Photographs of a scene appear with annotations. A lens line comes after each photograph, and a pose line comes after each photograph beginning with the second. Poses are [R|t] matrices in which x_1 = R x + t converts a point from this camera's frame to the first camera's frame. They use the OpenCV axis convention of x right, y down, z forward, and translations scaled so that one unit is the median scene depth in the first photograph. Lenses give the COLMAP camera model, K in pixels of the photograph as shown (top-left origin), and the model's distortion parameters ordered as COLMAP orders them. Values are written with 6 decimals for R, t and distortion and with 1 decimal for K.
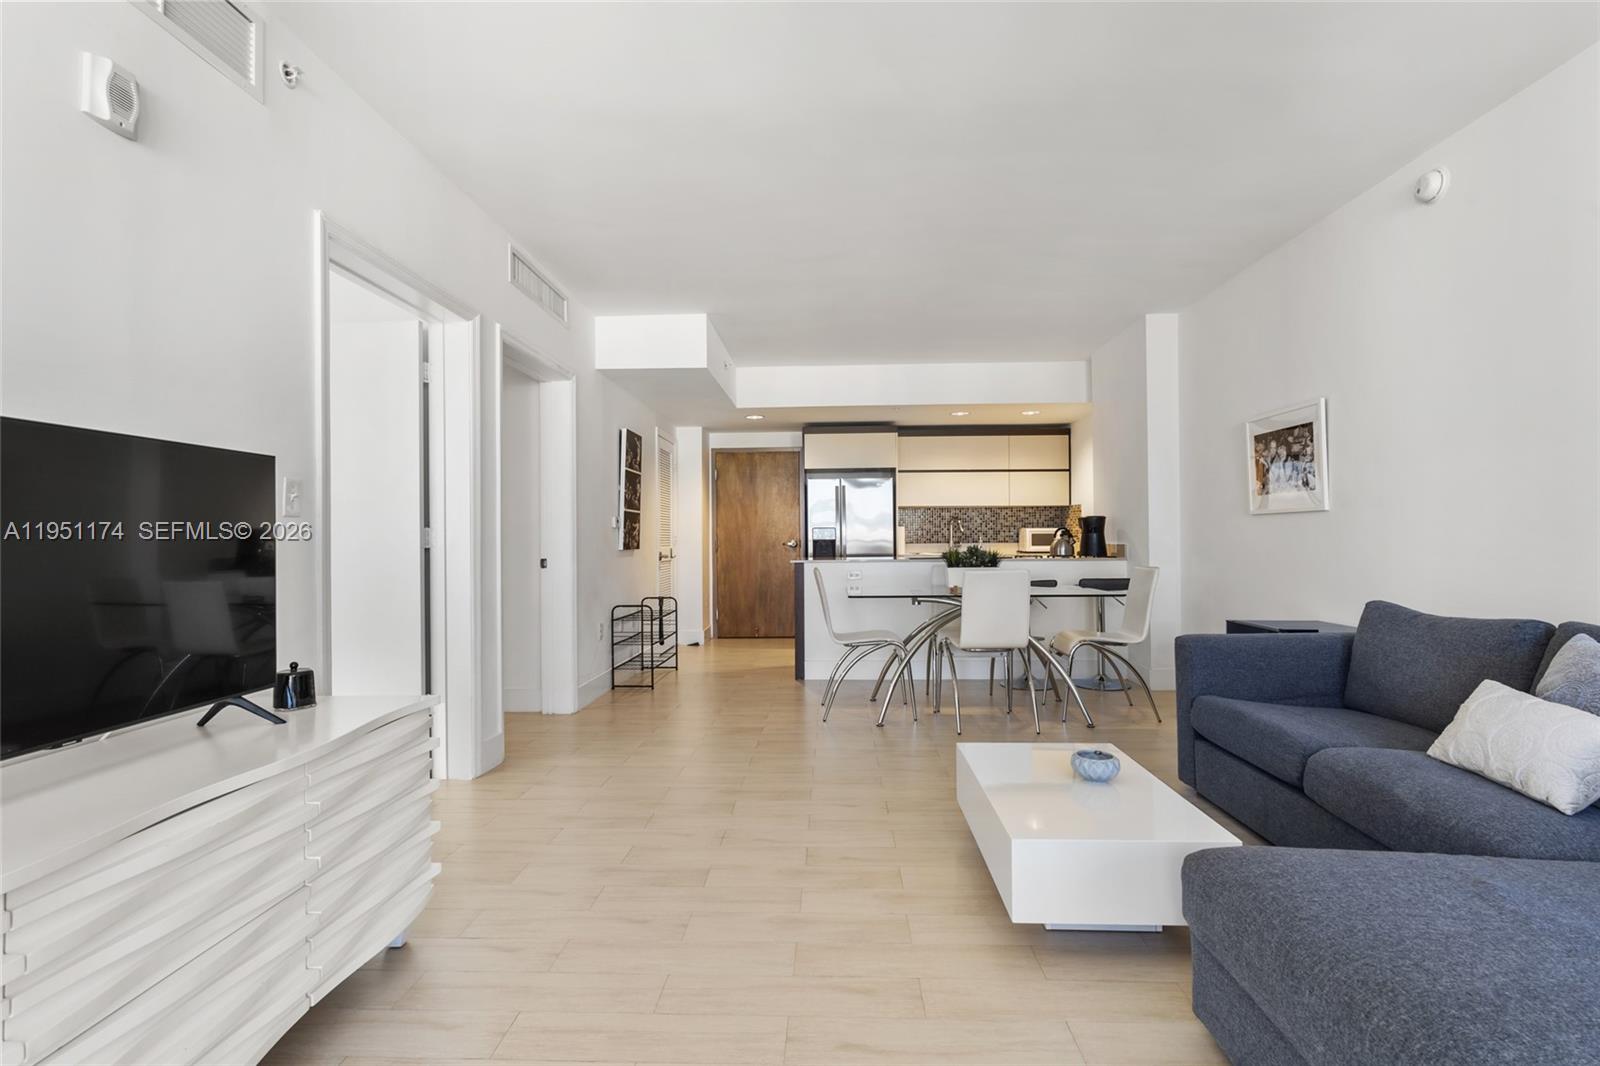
lens RADIAL K [[732.1, 0, 796.5], [0, 732.1, 524.0], [0, 0, 1]] dist [-0.004179, 0.000786]
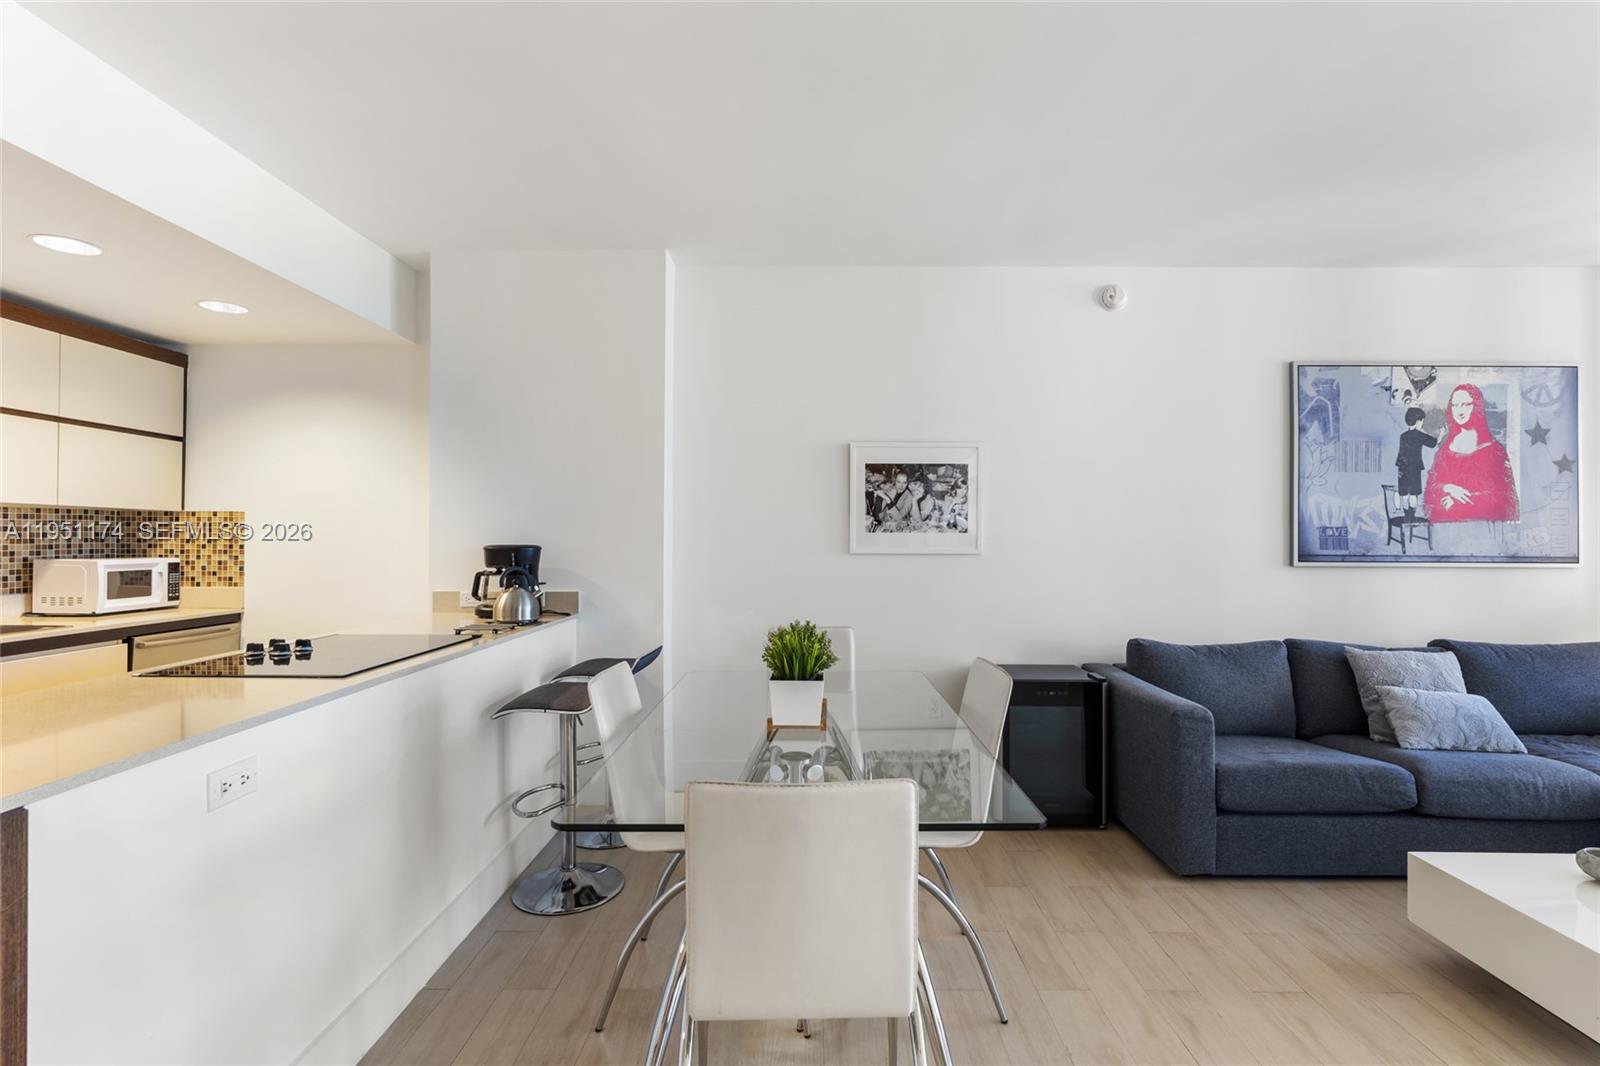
lens RADIAL K [[732.1, 0, 803.5], [0, 732.1, 534.9], [0, 0, 1]] dist [-0.004179, 0.000786]
pose [[-0.038896, 0.010560, 0.999187, -0.139173], [-0.021914, 0.999695, -0.011418, -0.013799], [-0.999003, -0.022341, -0.038653, 0.632350]]
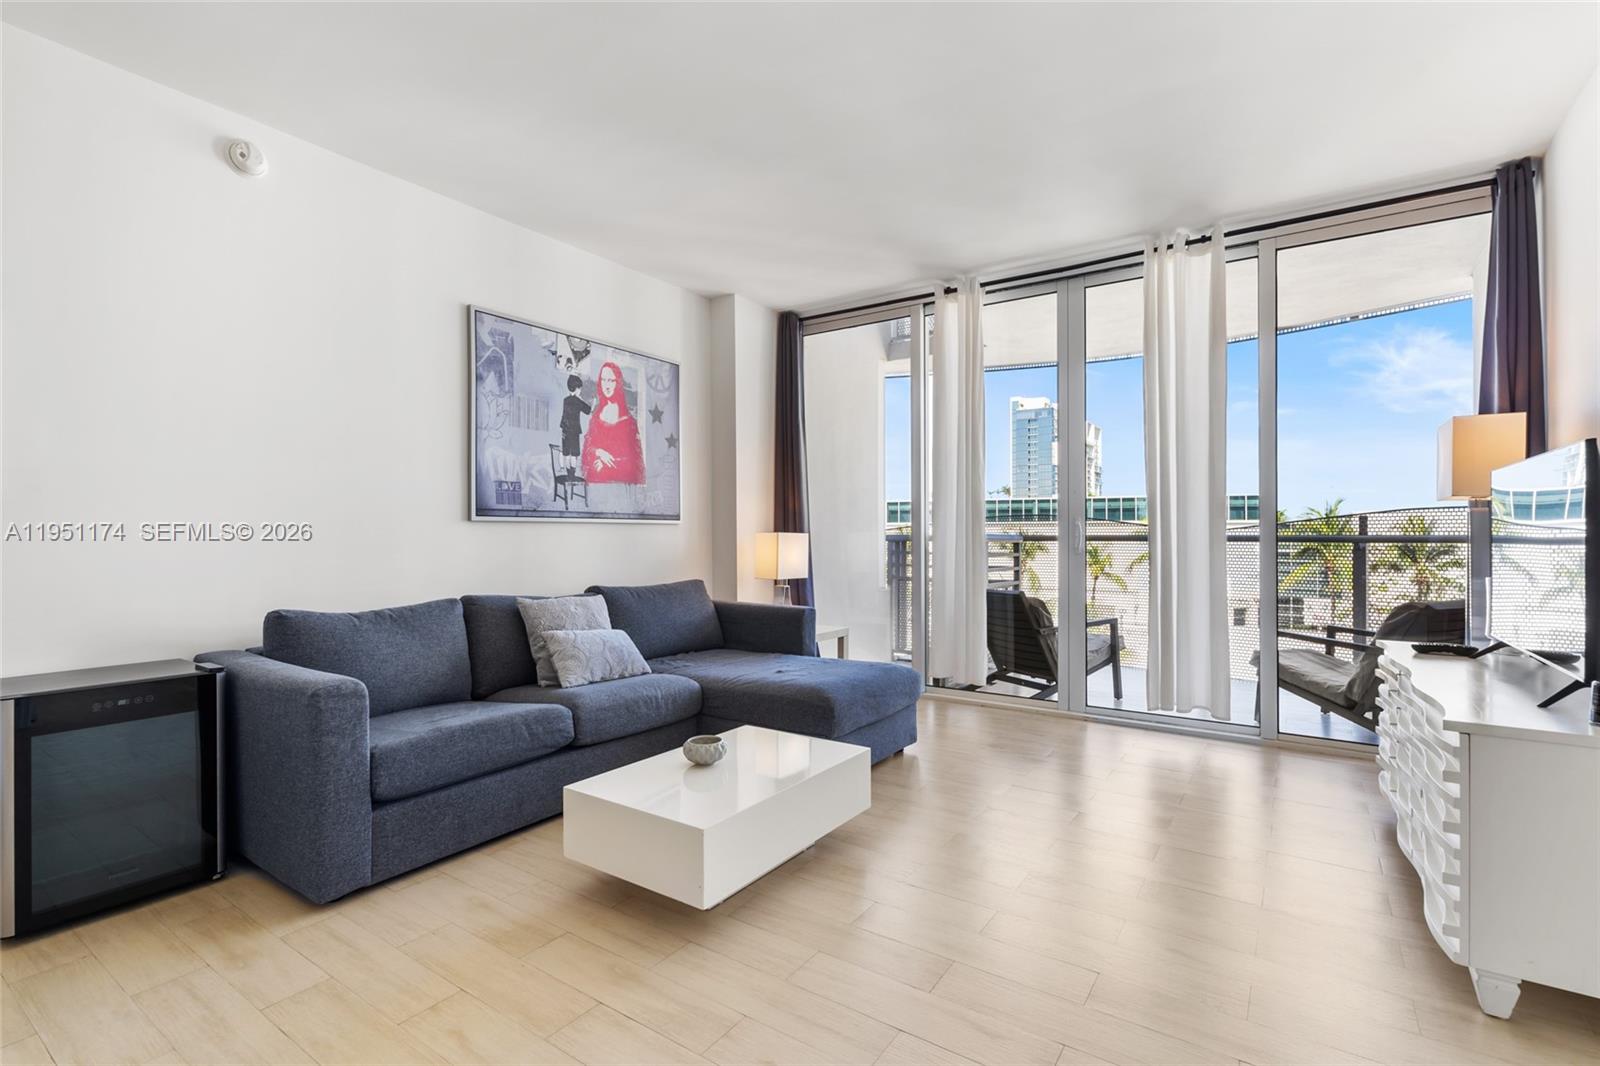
lens RADIAL K [[732.1, 0, 795.2], [0, 732.1, 531.8], [0, 0, 1]] dist [-0.004179, 0.000786]
pose [[-0.850163, 0.012289, 0.526377, -0.081111], [0.000367, 0.999741, -0.022748, 0.012499], [-0.526520, -0.019146, -0.849947, 0.570676]]
